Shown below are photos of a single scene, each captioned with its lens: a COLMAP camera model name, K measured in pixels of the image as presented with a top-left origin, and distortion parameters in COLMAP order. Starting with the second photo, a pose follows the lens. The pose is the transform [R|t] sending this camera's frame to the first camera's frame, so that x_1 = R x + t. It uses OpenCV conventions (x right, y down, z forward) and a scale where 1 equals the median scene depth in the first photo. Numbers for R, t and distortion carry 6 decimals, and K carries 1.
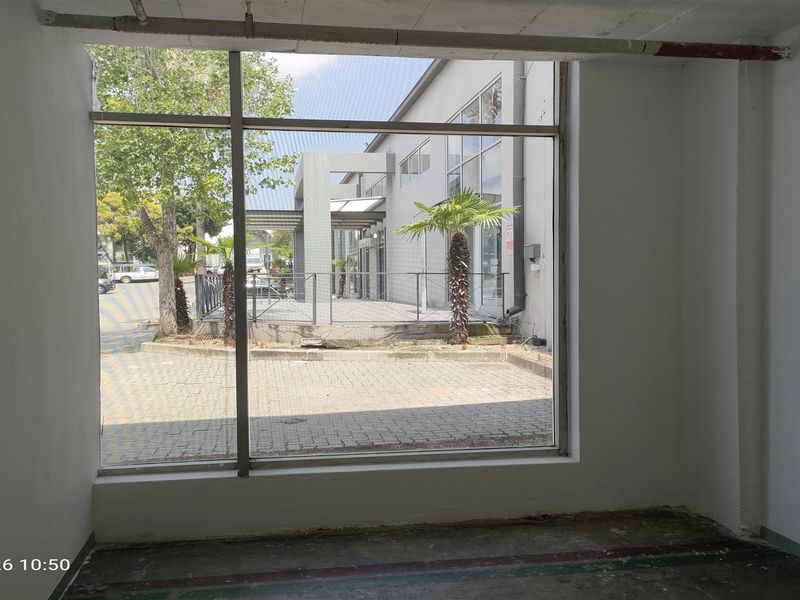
lens RADIAL K [[762.9, 0, 400.5], [0, 762.9, 300.3], [0, 0, 1]] dist [0.016539, 0.000000]
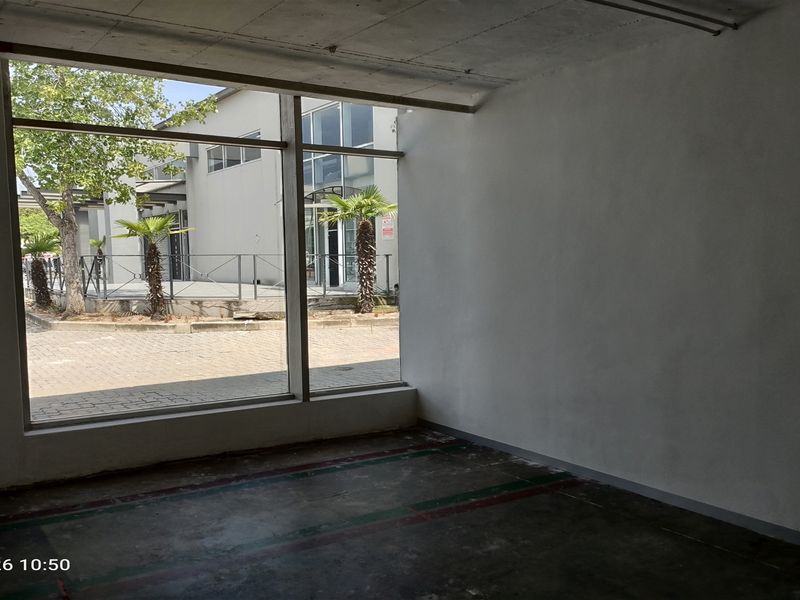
lens RADIAL K [[762.9, 0, 399.6], [0, 762.9, 301.0], [0, 0, 1]] dist [0.016539, 0.000000]
pose [[0.917179, -0.022586, 0.397835, -0.350942], [0.011981, 0.999504, 0.029124, 0.003275], [-0.398295, -0.021946, 0.916995, -0.141343]]
